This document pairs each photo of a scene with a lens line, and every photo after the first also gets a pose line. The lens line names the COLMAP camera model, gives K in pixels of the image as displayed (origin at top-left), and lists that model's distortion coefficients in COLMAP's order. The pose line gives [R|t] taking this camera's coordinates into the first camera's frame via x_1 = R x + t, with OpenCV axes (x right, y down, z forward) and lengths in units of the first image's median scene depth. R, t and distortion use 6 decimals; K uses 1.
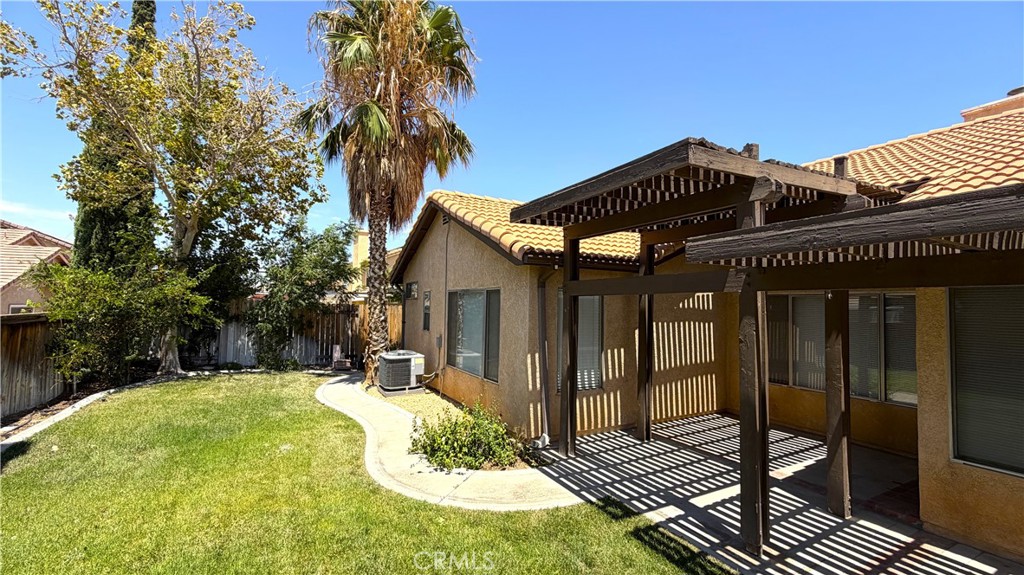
lens RADIAL K [[418.6, 0, 514.2], [0, 418.6, 276.7], [0, 0, 1]] dist [0.001285, -0.000371]
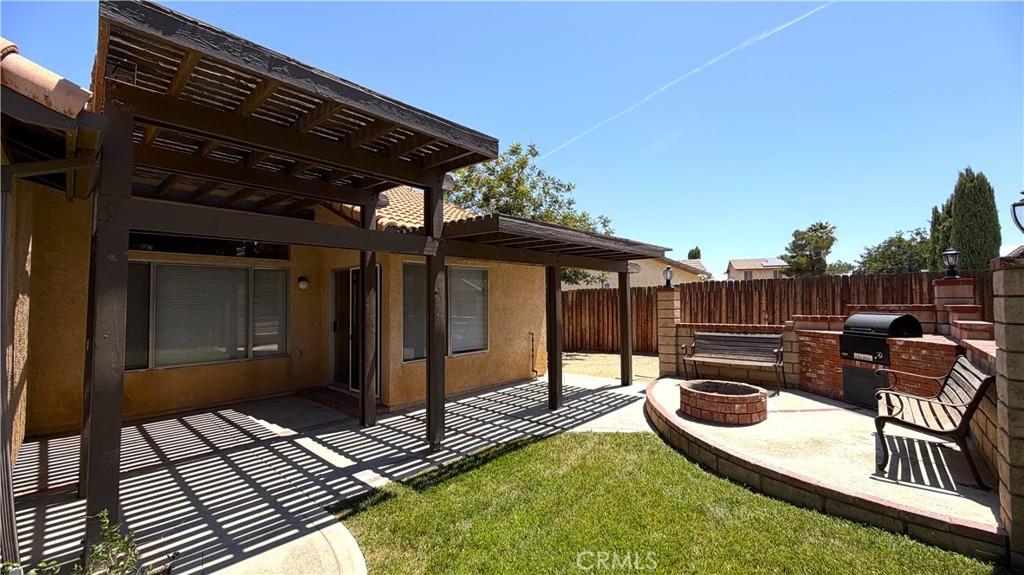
lens RADIAL K [[418.6, 0, 509.0], [0, 418.6, 283.2], [0, 0, 1]] dist [0.001285, -0.000371]
pose [[-0.318827, 0.024624, 0.947493, -0.341599], [-0.066351, 0.996630, -0.048228, 0.075759], [-0.945488, -0.078243, -0.316118, 0.537427]]
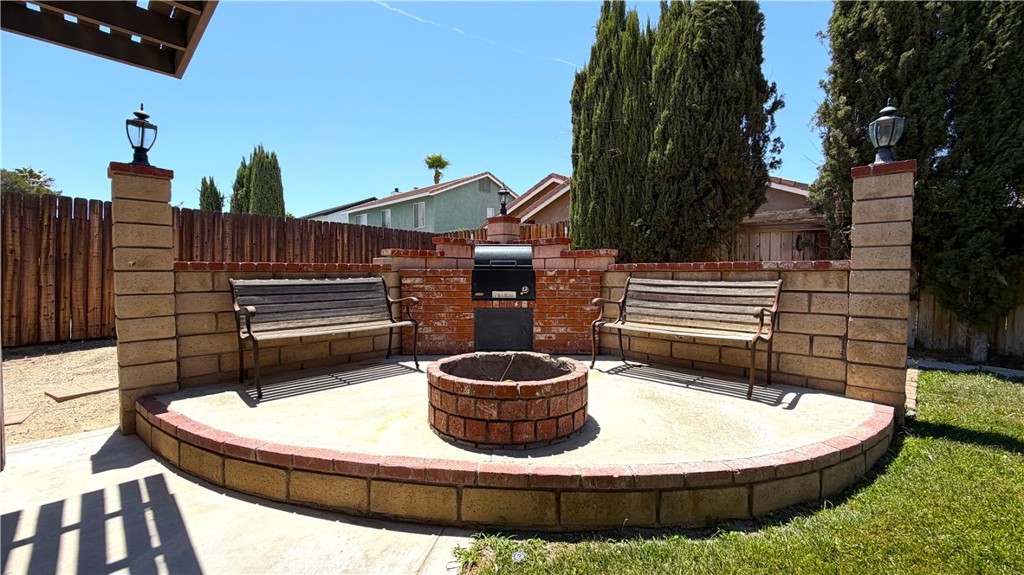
lens RADIAL K [[418.6, 0, 515.4], [0, 418.6, 291.0], [0, 0, 1]] dist [0.001285, -0.000371]
pose [[-0.957720, -0.008125, -0.287586, 0.247301], [0.001531, 0.999443, -0.033335, 0.135657], [0.287696, -0.032366, -0.957175, 0.327757]]
